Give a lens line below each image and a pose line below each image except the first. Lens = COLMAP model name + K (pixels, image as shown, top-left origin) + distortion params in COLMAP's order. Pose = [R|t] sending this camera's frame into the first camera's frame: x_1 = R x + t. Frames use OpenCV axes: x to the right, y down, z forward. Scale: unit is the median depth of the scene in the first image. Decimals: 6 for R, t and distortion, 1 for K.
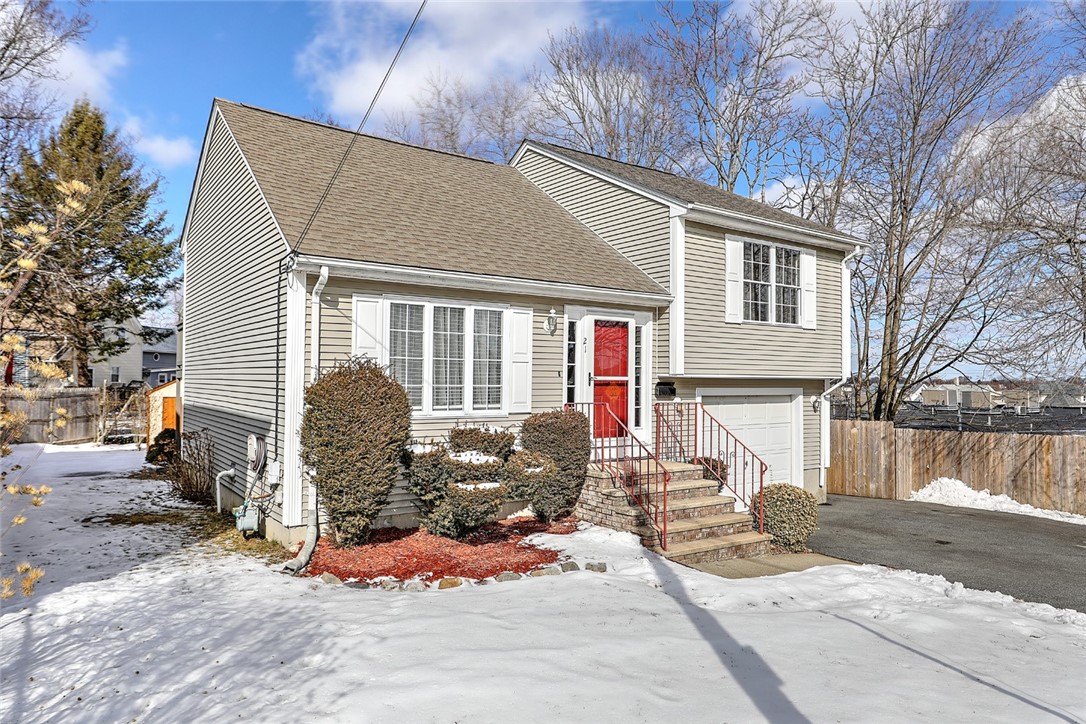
lens RADIAL K [[699.6, 0, 543.0], [0, 699.6, 362.0], [0, 0, 1]] dist [0.000993, 0.000145]
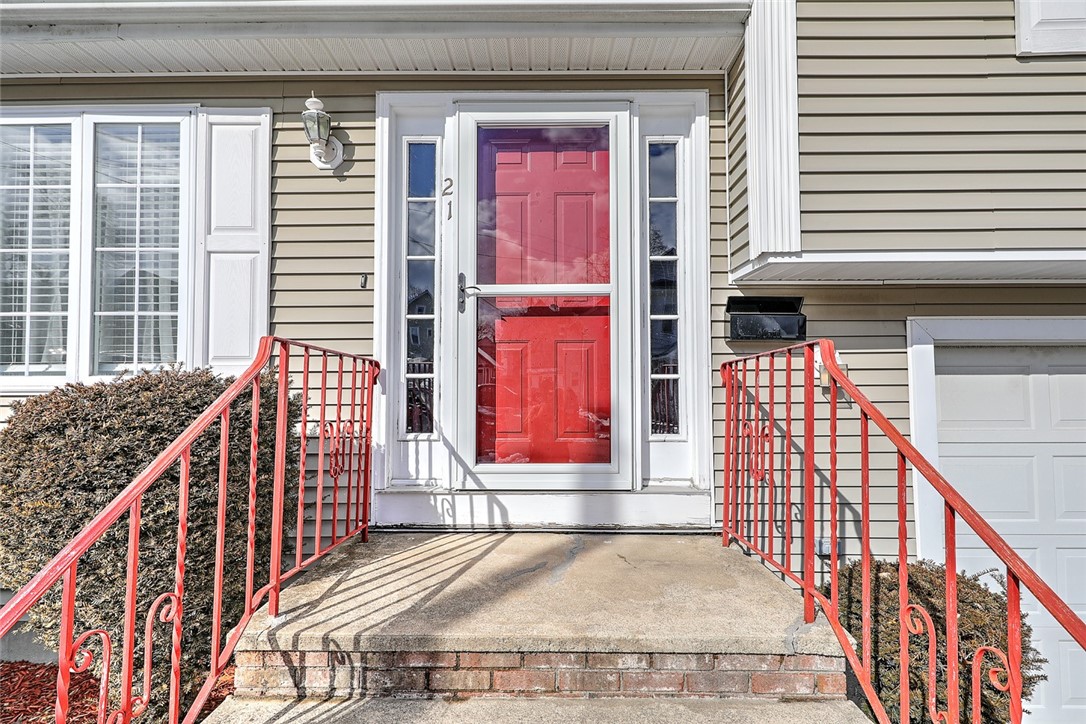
lens RADIAL K [[527.5, 0, 543.0], [0, 527.5, 362.0], [0, 0, 1]] dist [0.004489, 0.000151]
pose [[0.817300, -0.032799, -0.575278, 0.241081], [0.026416, 0.999462, -0.019454, 0.063039], [0.575606, 0.000703, 0.817727, 0.771288]]
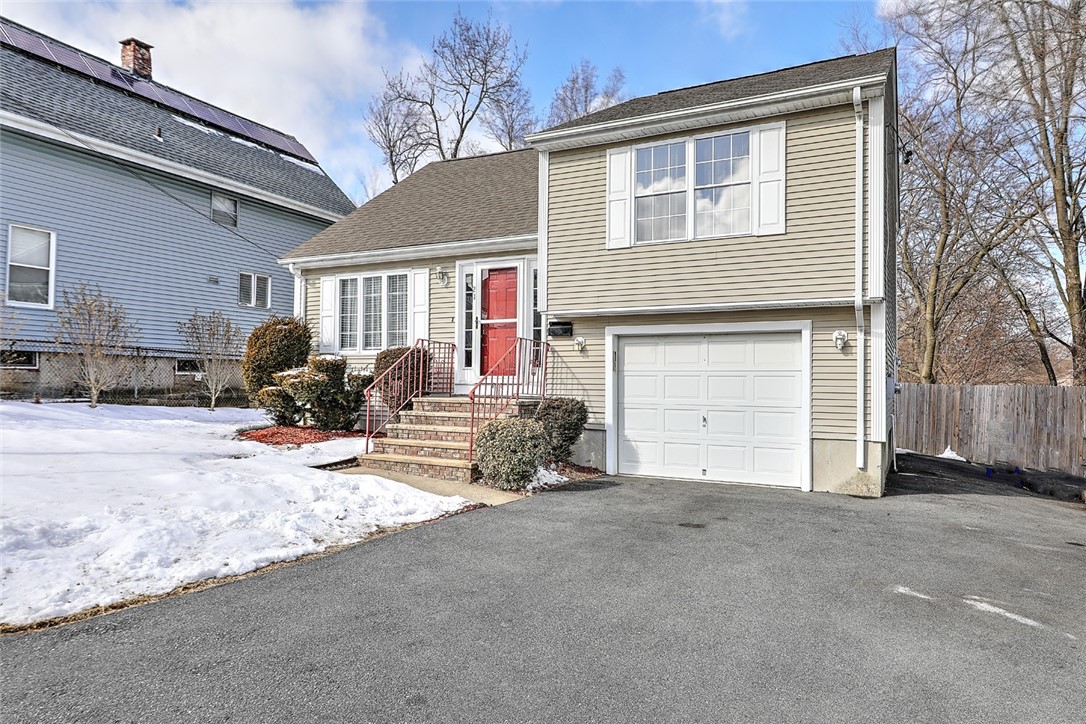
lens RADIAL K [[699.6, 0, 543.0], [0, 699.6, 362.0], [0, 0, 1]] dist [0.000993, 0.000145]
pose [[0.458239, -0.025031, -0.888477, 1.065809], [0.024926, 0.999572, -0.015306, 0.103029], [0.888479, -0.015132, 0.458667, 0.551677]]
